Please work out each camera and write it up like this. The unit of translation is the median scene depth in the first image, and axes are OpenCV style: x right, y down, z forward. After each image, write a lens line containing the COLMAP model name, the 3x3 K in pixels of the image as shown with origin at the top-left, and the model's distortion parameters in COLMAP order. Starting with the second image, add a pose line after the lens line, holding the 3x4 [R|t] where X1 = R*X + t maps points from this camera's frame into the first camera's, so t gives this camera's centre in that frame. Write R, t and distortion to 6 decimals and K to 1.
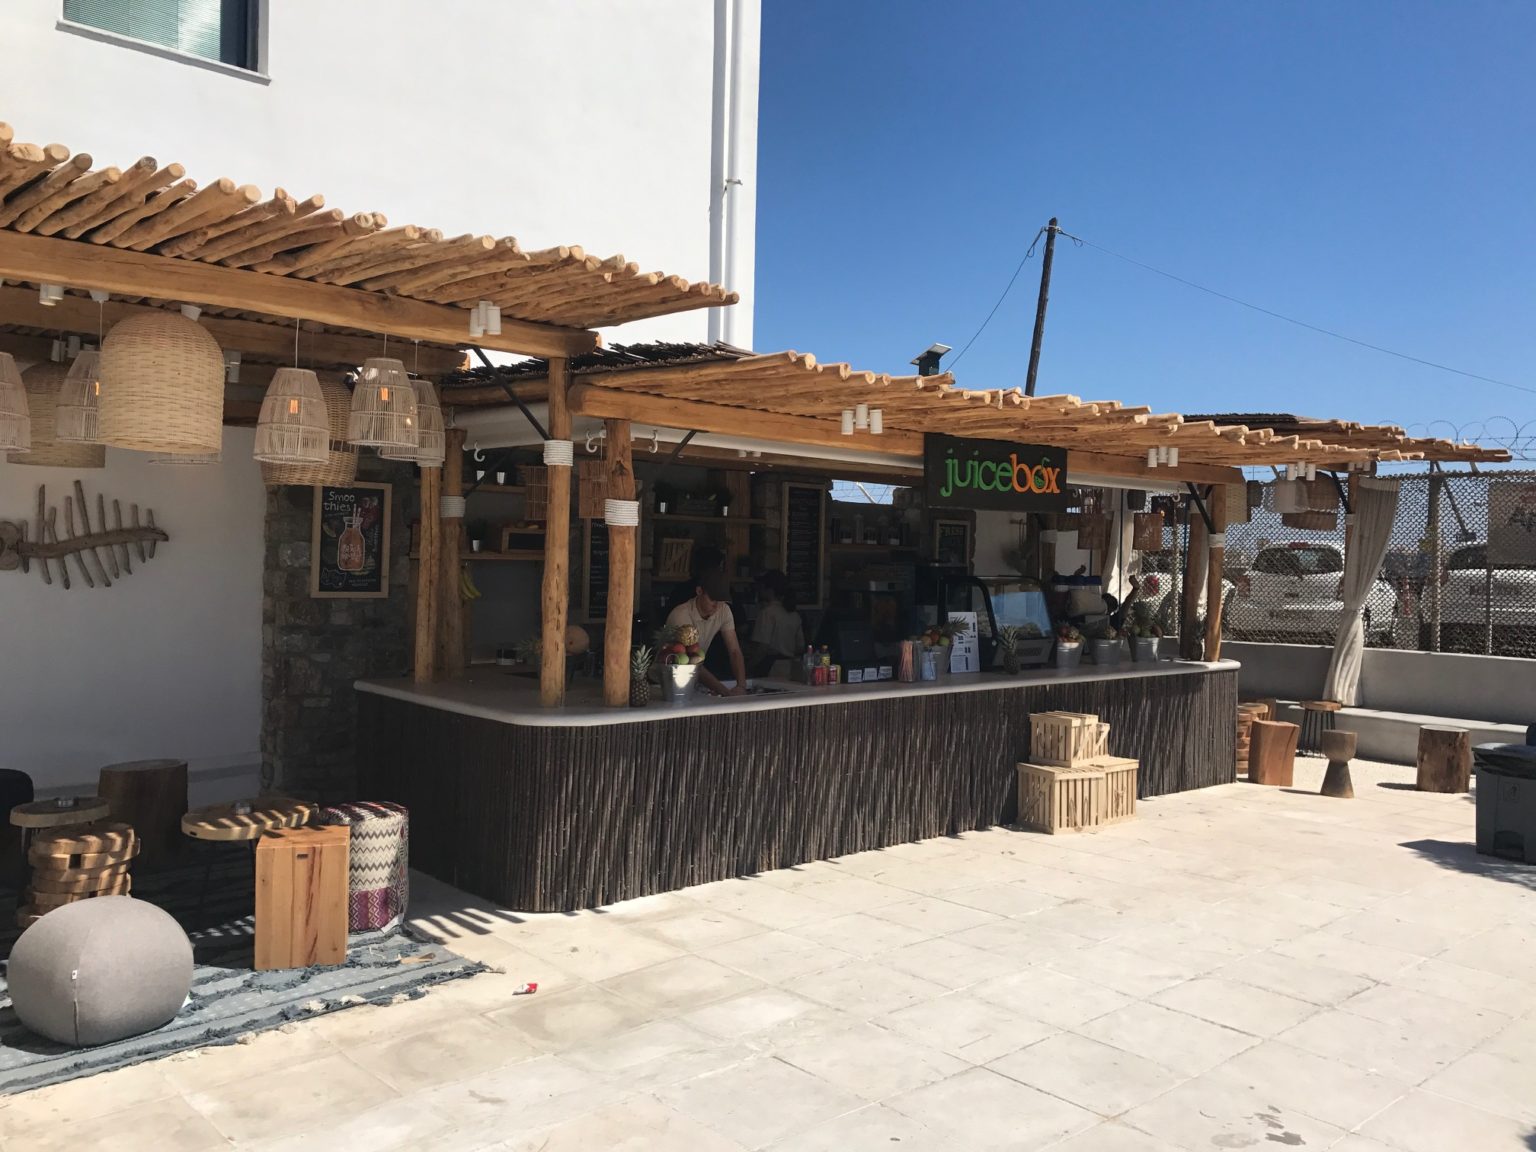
lens RADIAL K [[1282.0, 0, 786.6], [0, 1282.0, 573.8], [0, 0, 1]] dist [0.039156, -0.013766]
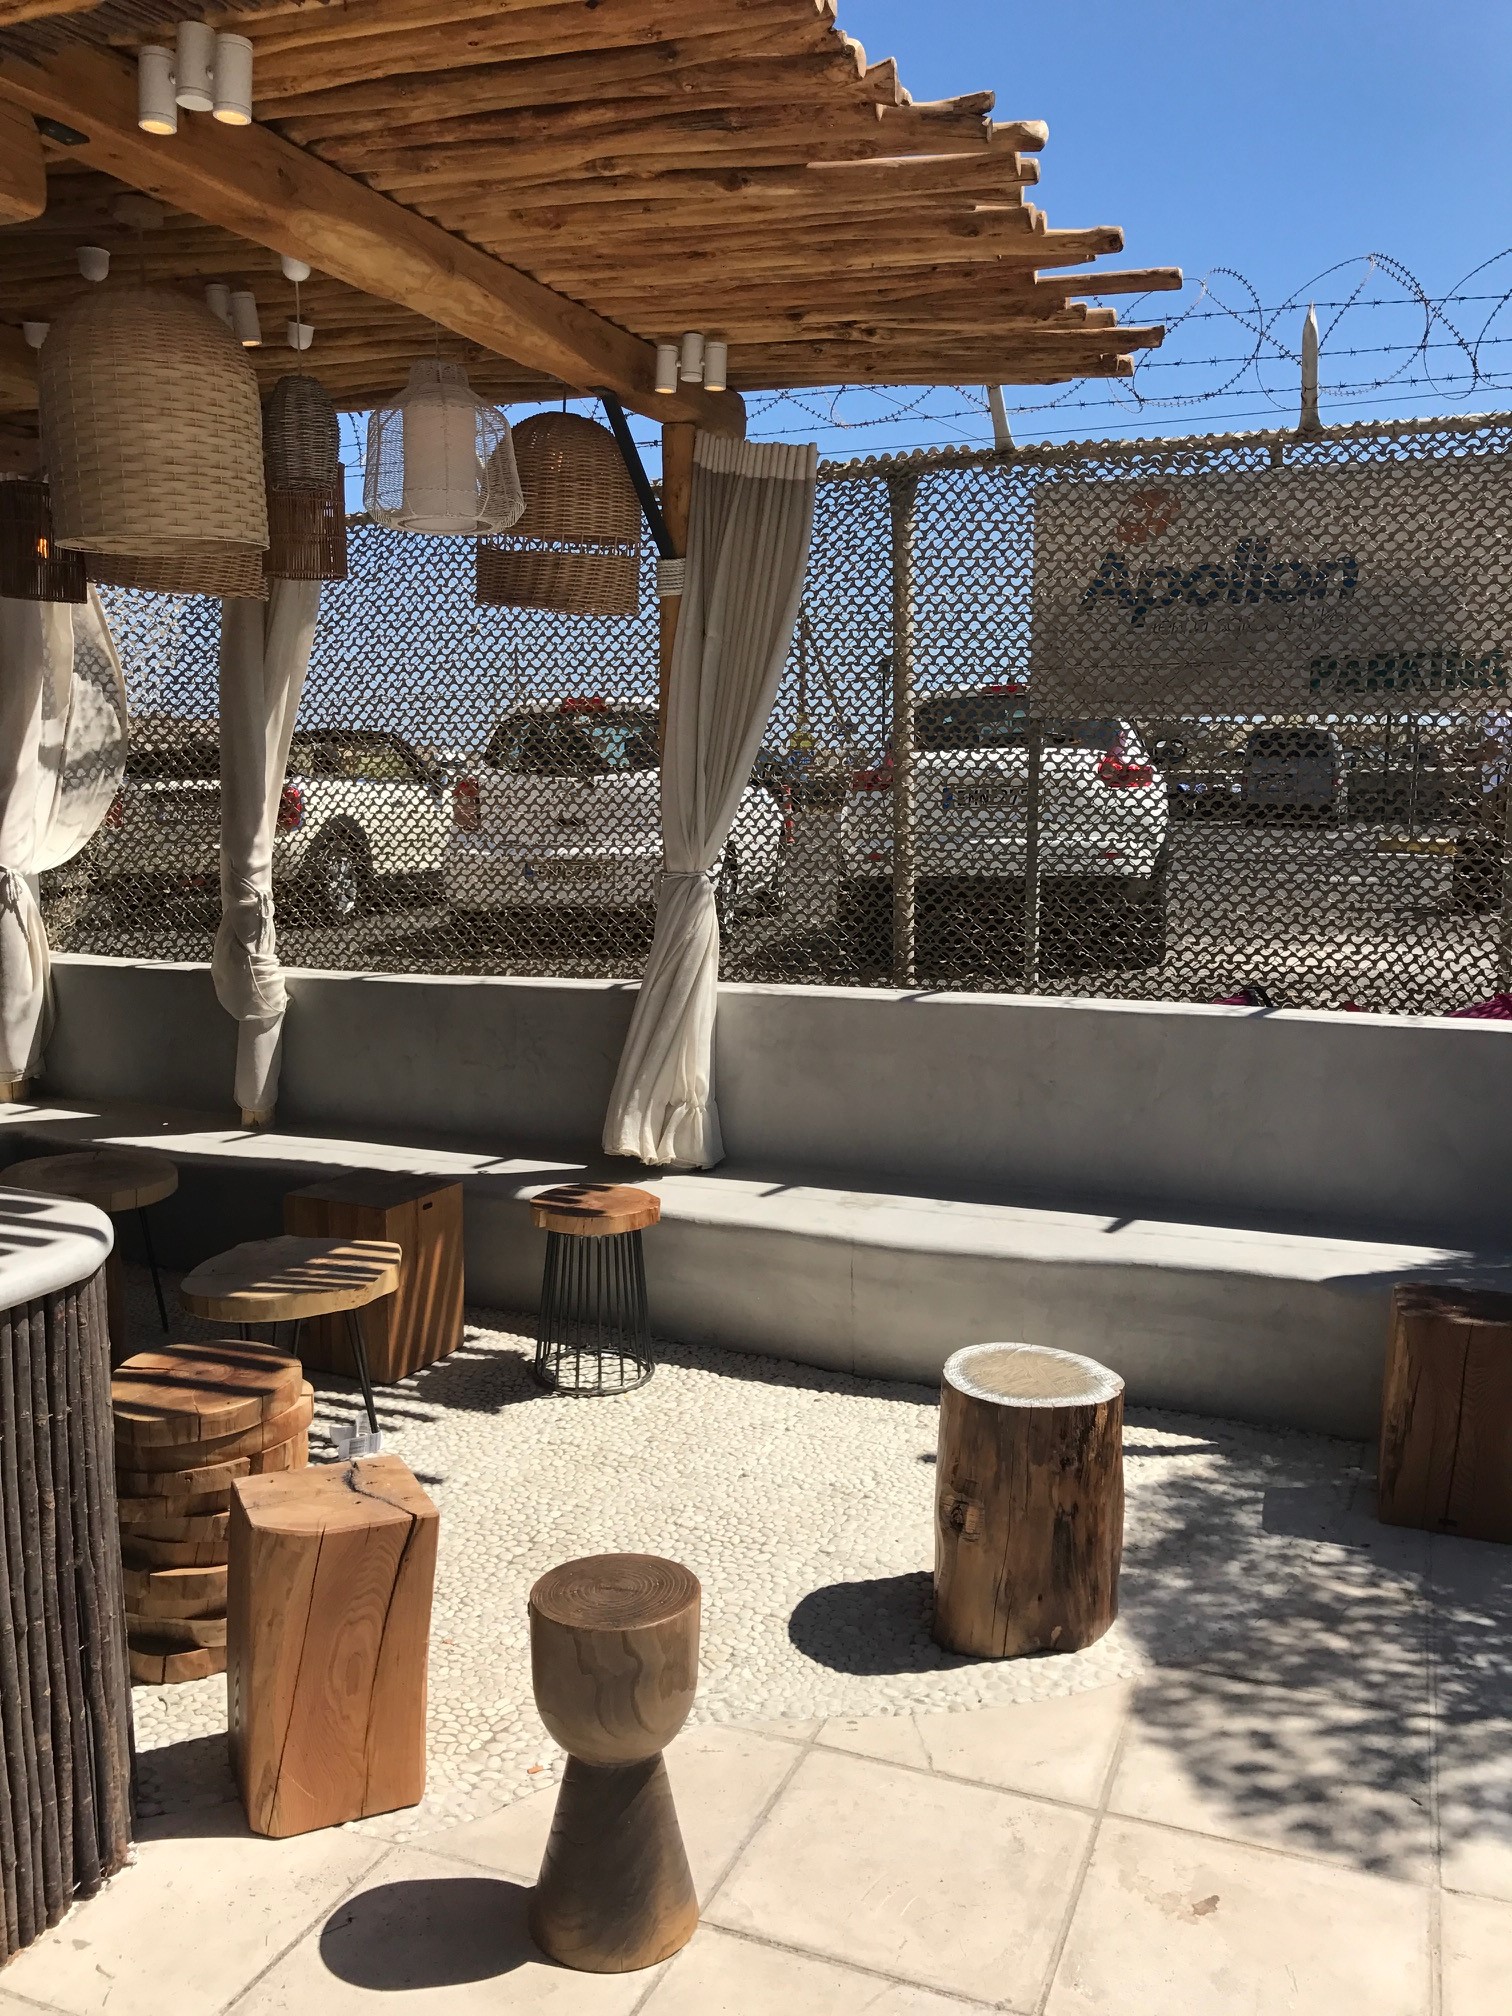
lens RADIAL K [[1691.8, 0, 745.8], [0, 1691.8, 1006.1], [0, 0, 1]] dist [0.027216, -0.012774]
pose [[0.907569, -0.079010, 0.412402, 0.267159], [0.027755, 0.991278, 0.128833, 0.007211], [-0.418984, -0.105478, 0.901846, 0.594611]]
